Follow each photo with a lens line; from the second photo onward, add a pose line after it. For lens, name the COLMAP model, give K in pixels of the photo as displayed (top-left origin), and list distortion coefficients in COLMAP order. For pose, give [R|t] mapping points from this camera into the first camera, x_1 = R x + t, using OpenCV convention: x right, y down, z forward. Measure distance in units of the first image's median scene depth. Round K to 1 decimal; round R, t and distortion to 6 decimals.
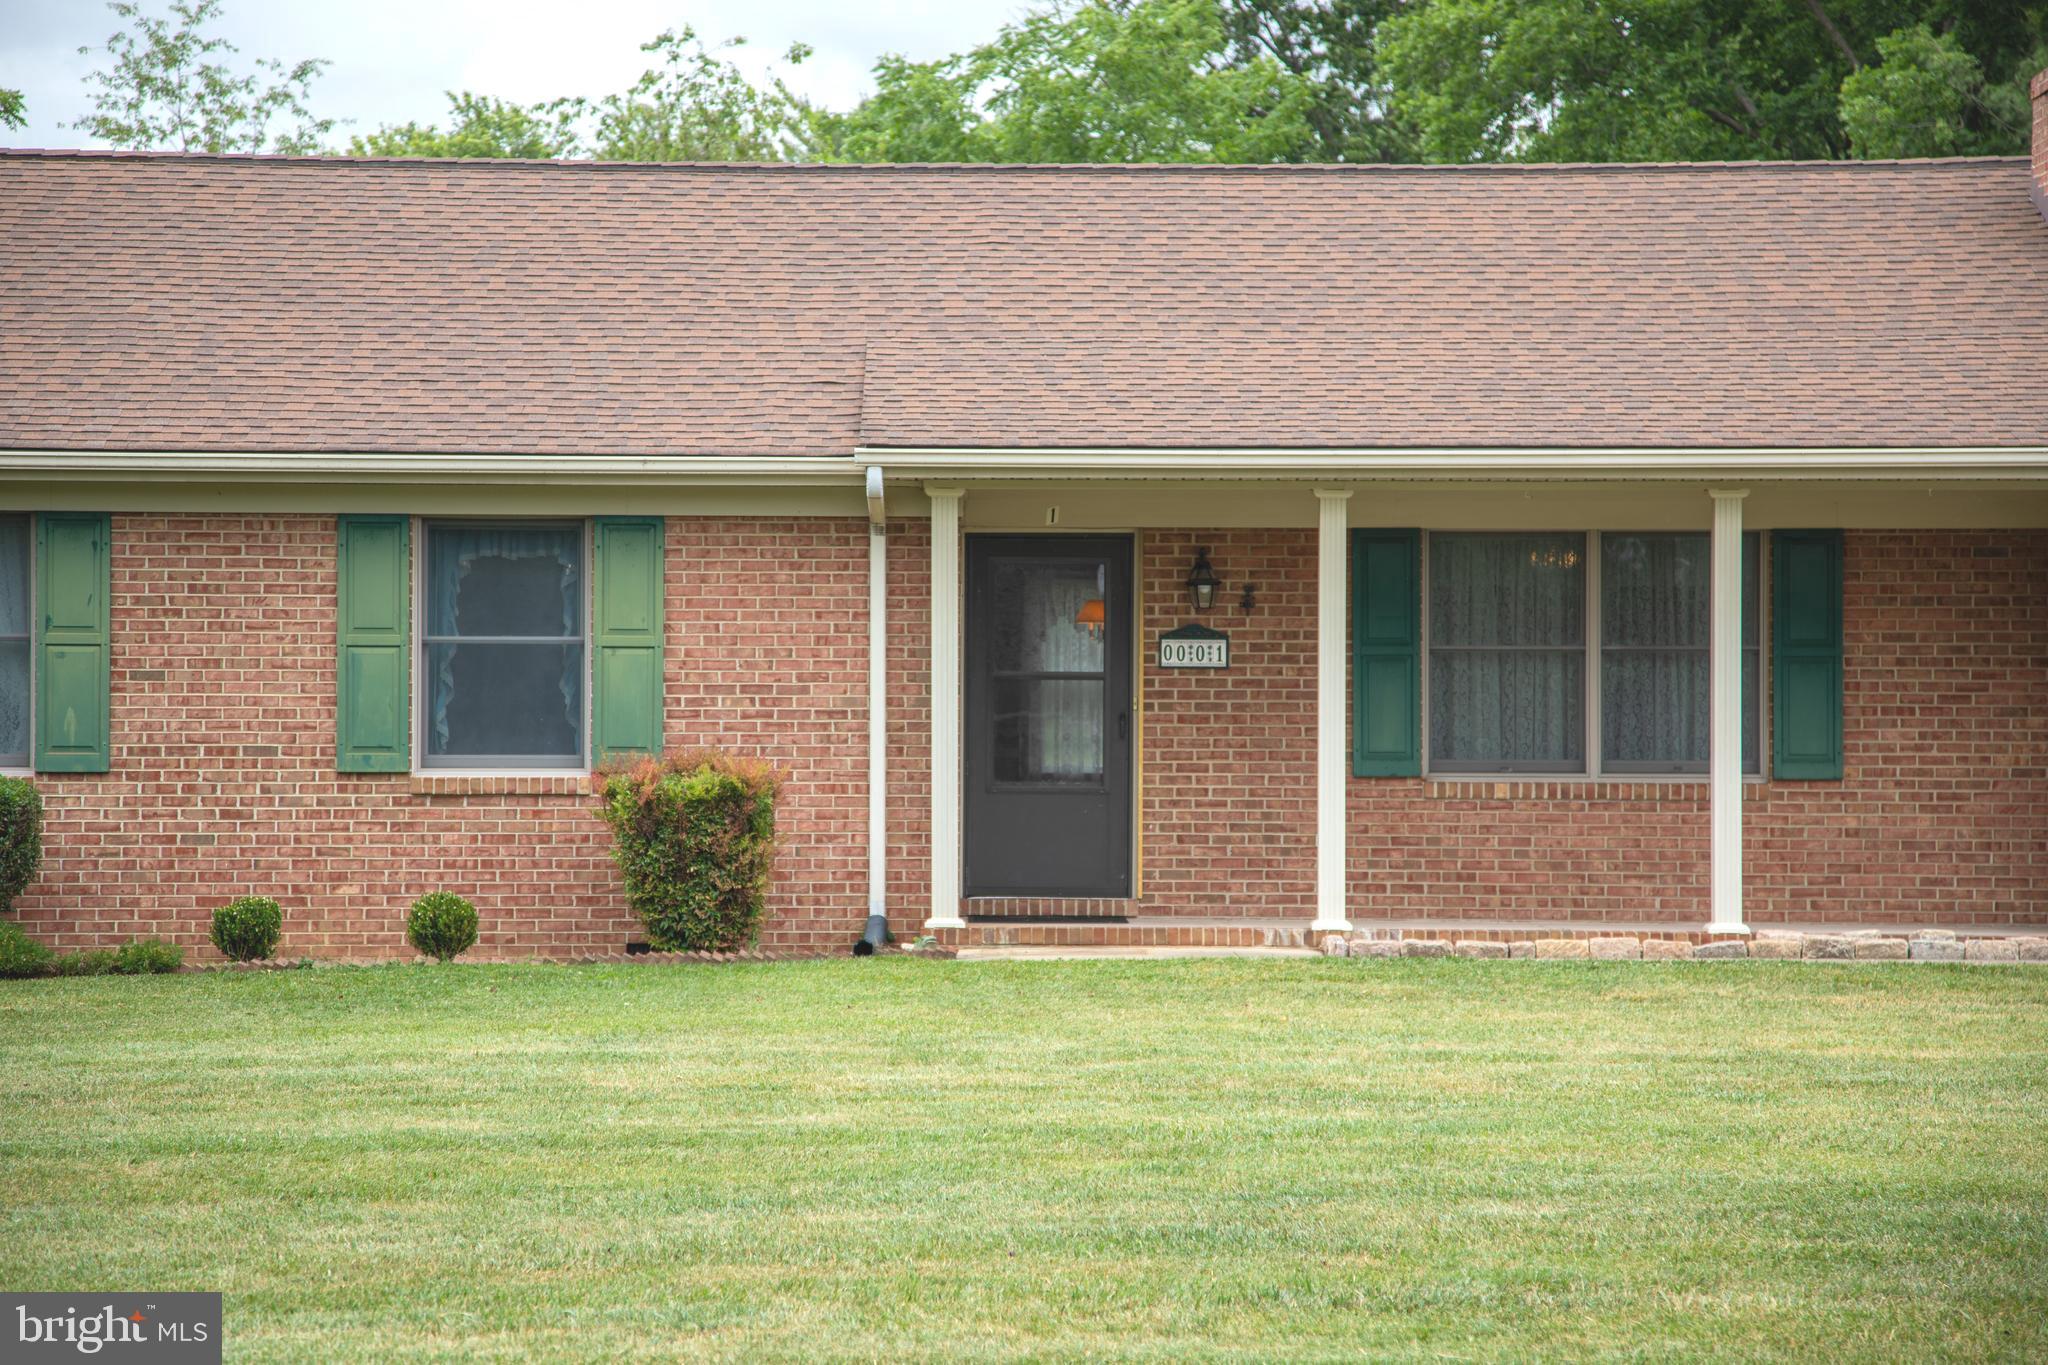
lens RADIAL K [[5802.0, 0, 1023.6], [0, 5802.0, 720.5], [0, 0, 1]] dist [0.687060, -0.384852]
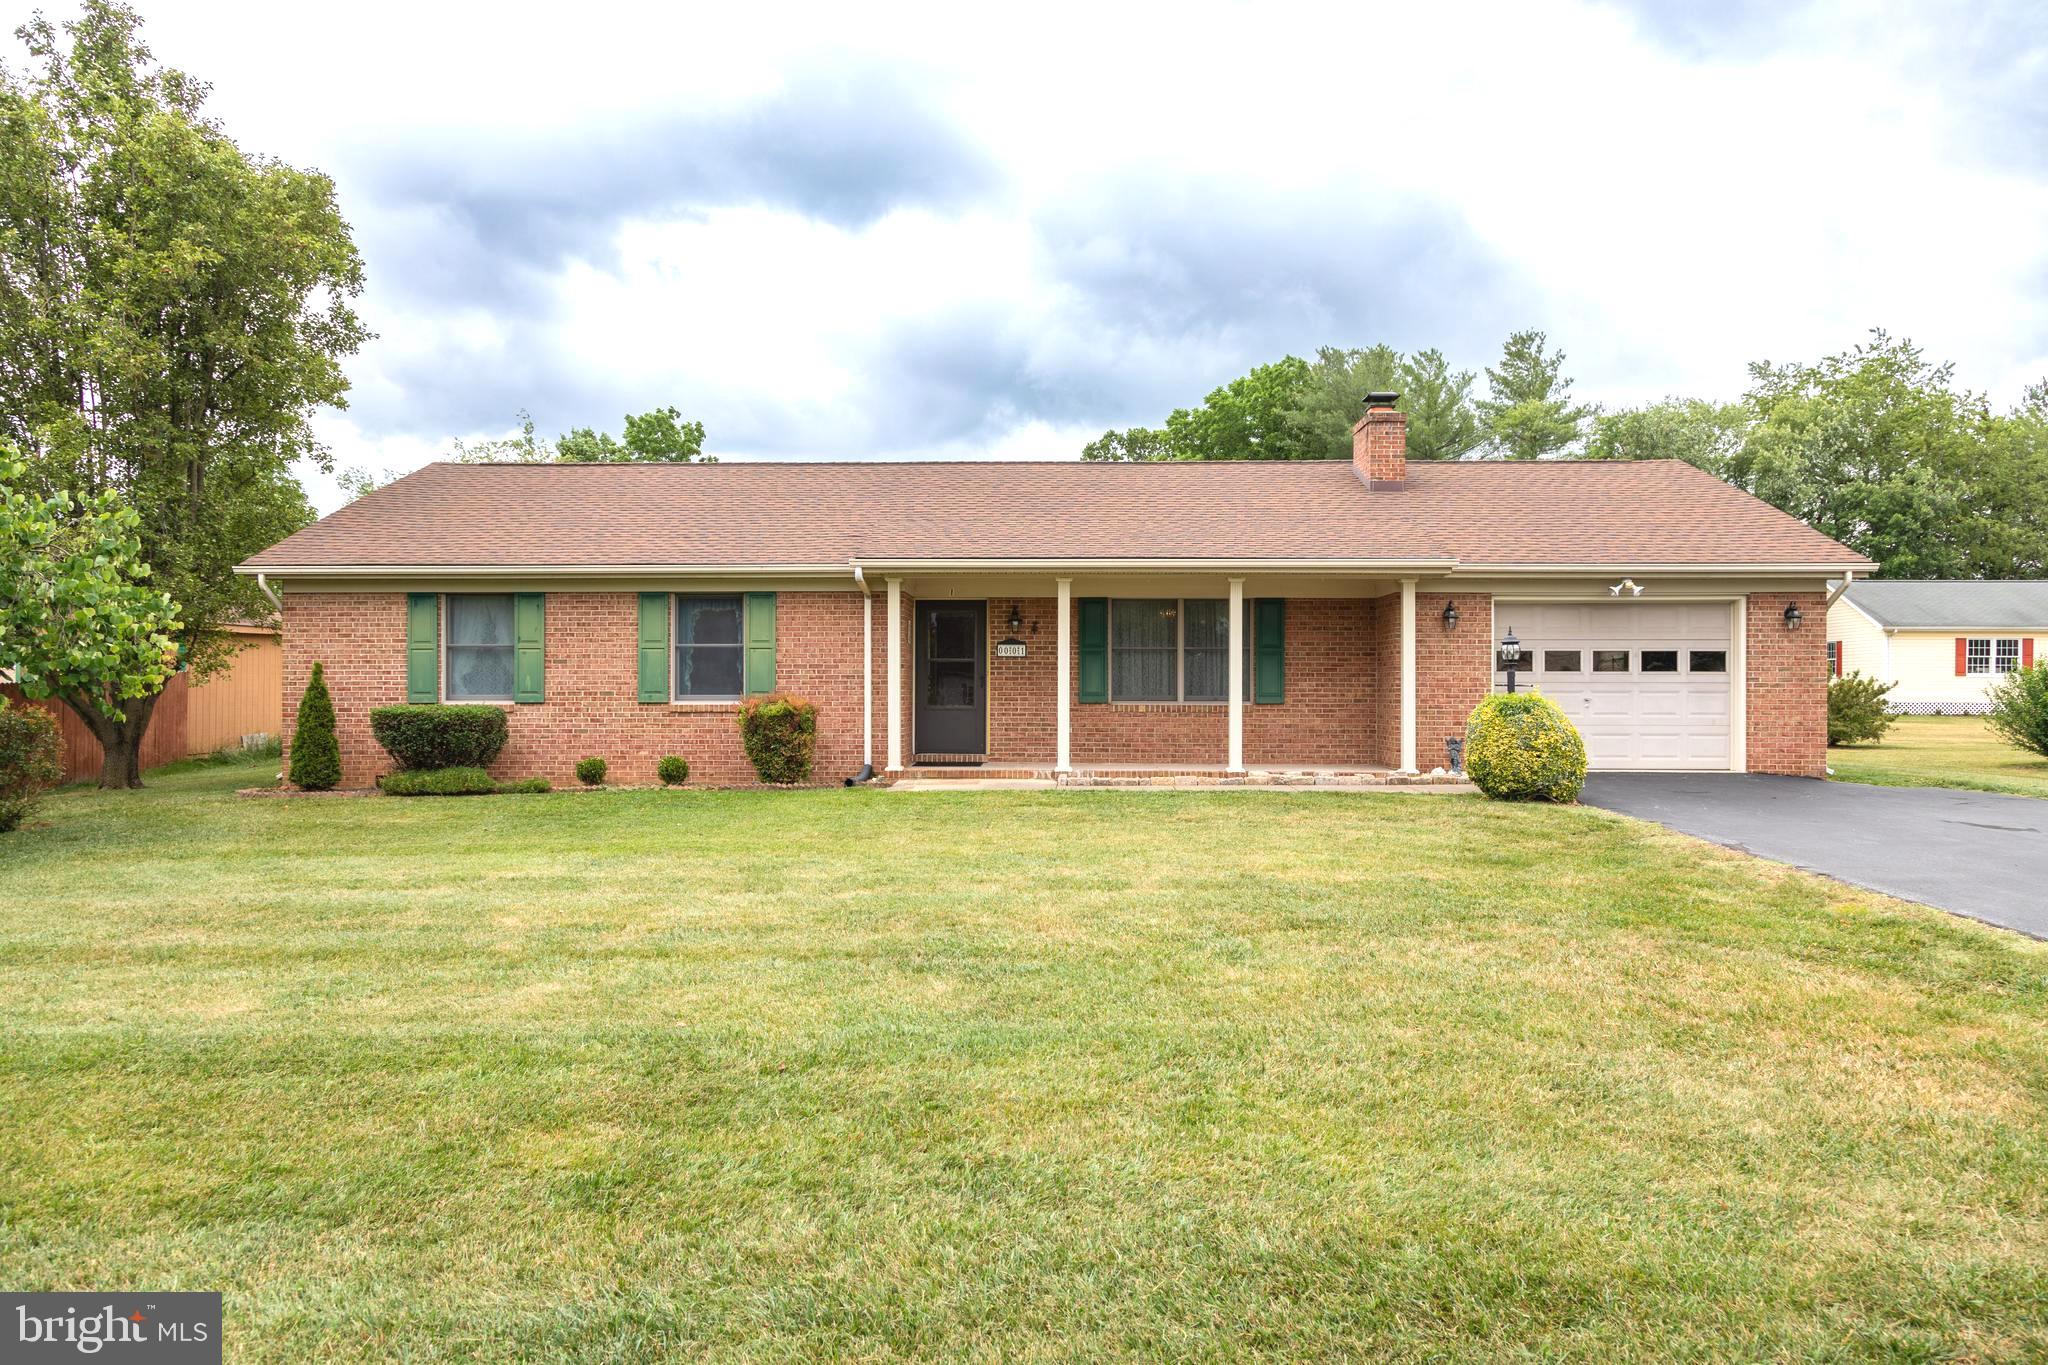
lens RADIAL K [[1374.9, 0, 1028.2], [0, 1374.9, 703.1], [0, 0, 1]] dist [-0.008985, 0.003350]
pose [[0.999353, -0.001265, -0.035935, 0.057668], [0.001974, 0.999804, 0.019703, -0.001367], [0.035903, -0.019761, 0.999160, 0.455631]]
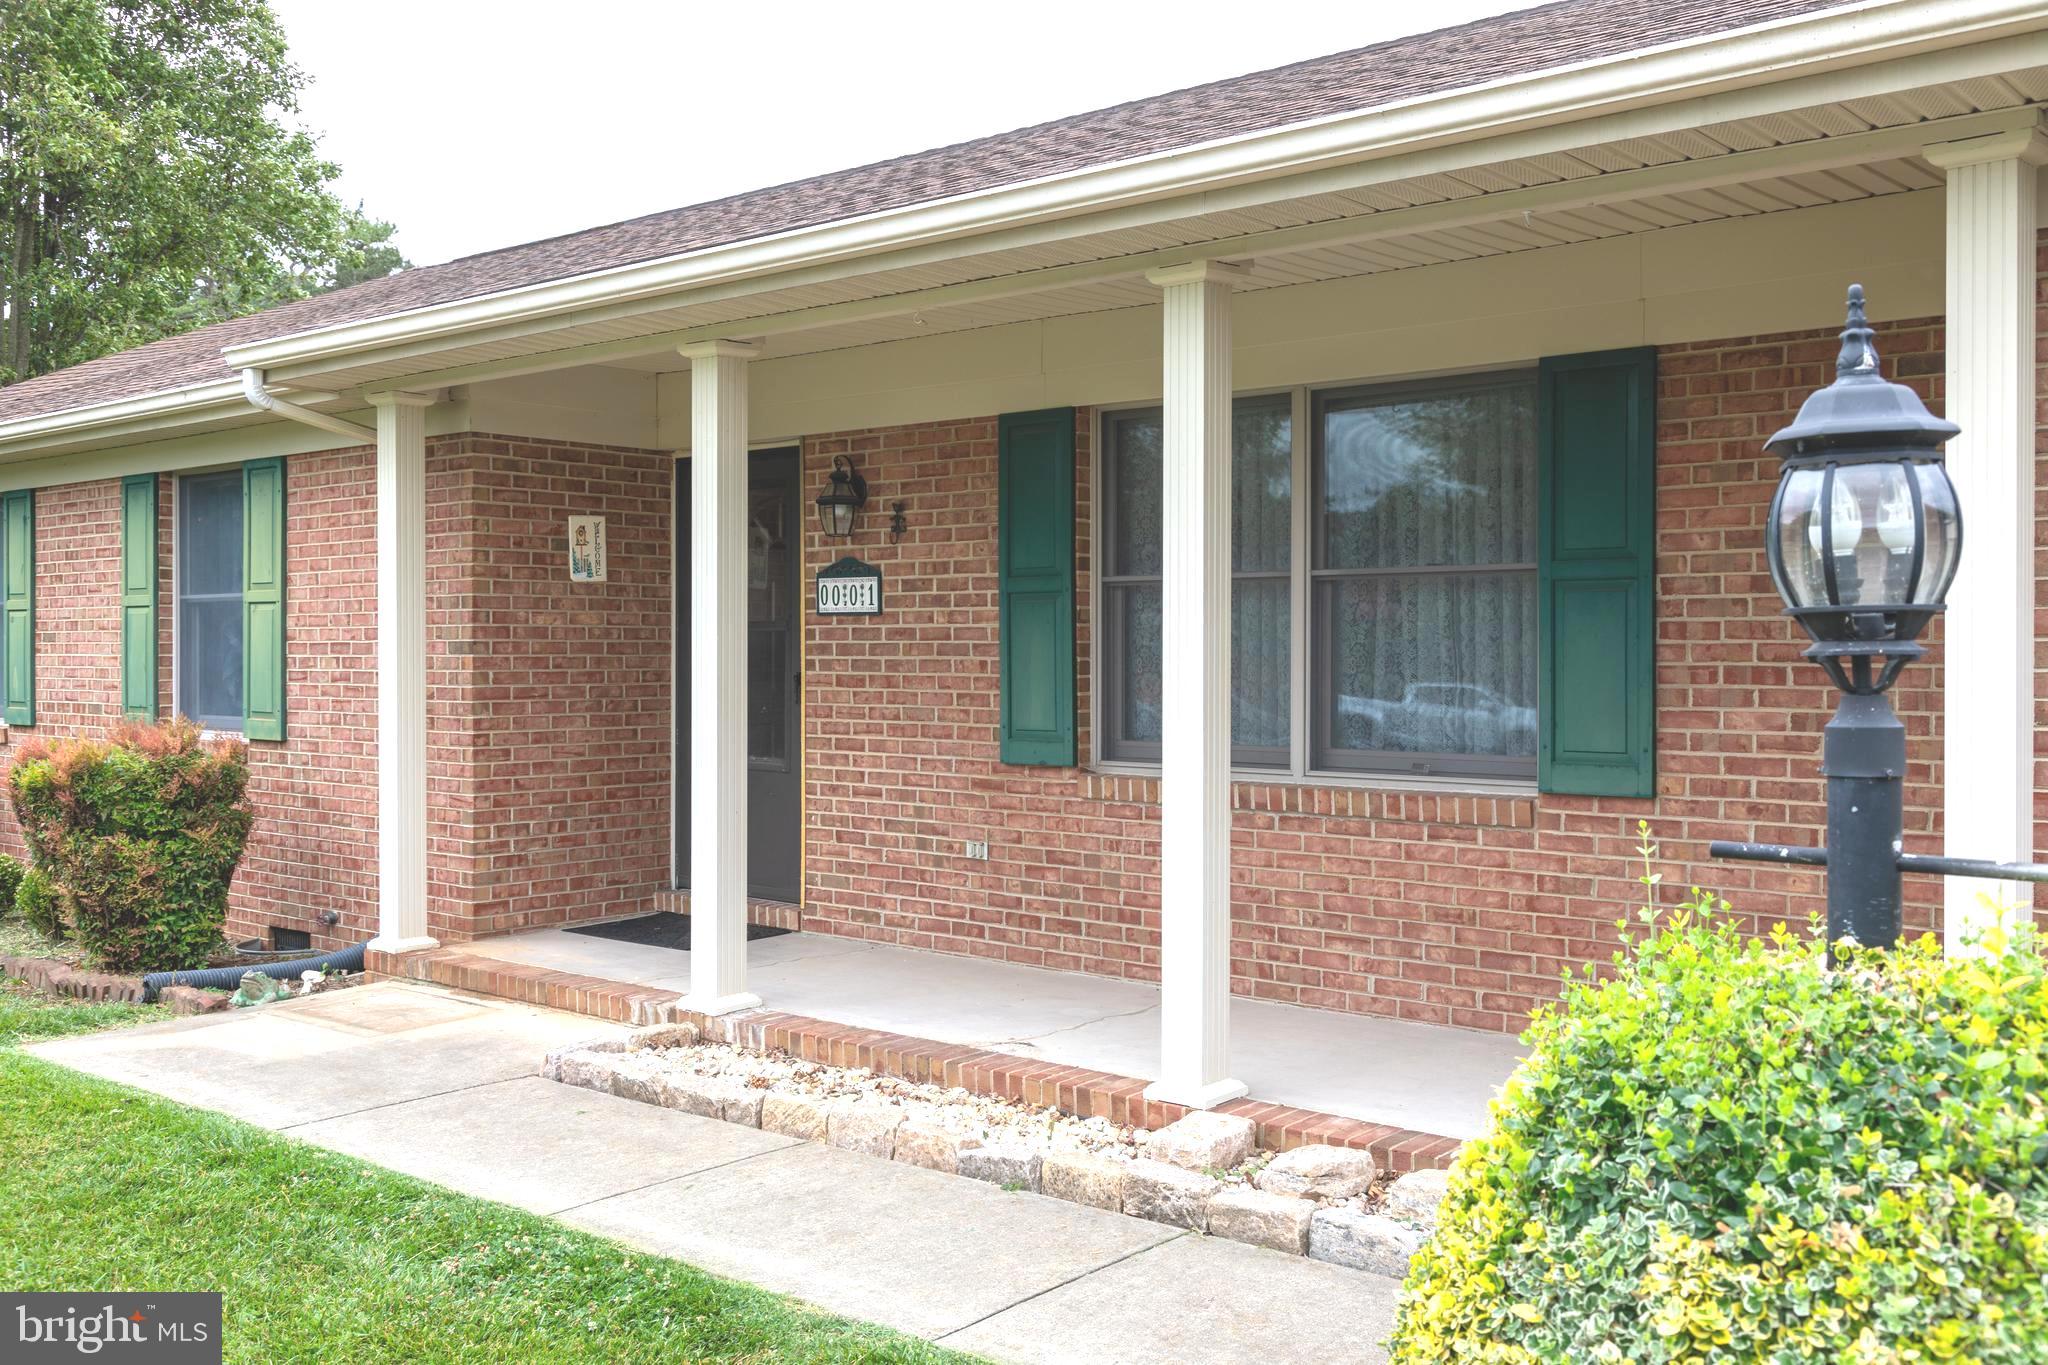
lens RADIAL K [[1941.0, 0, 1024.0], [0, 1941.0, 682.5], [0, 0, 1]] dist [0.002791, 0.003977]
pose [[0.745715, 0.007732, -0.666221, 0.223619], [0.010138, 0.999685, 0.022949, -0.005885], [0.666188, -0.023867, 0.745401, 0.848023]]
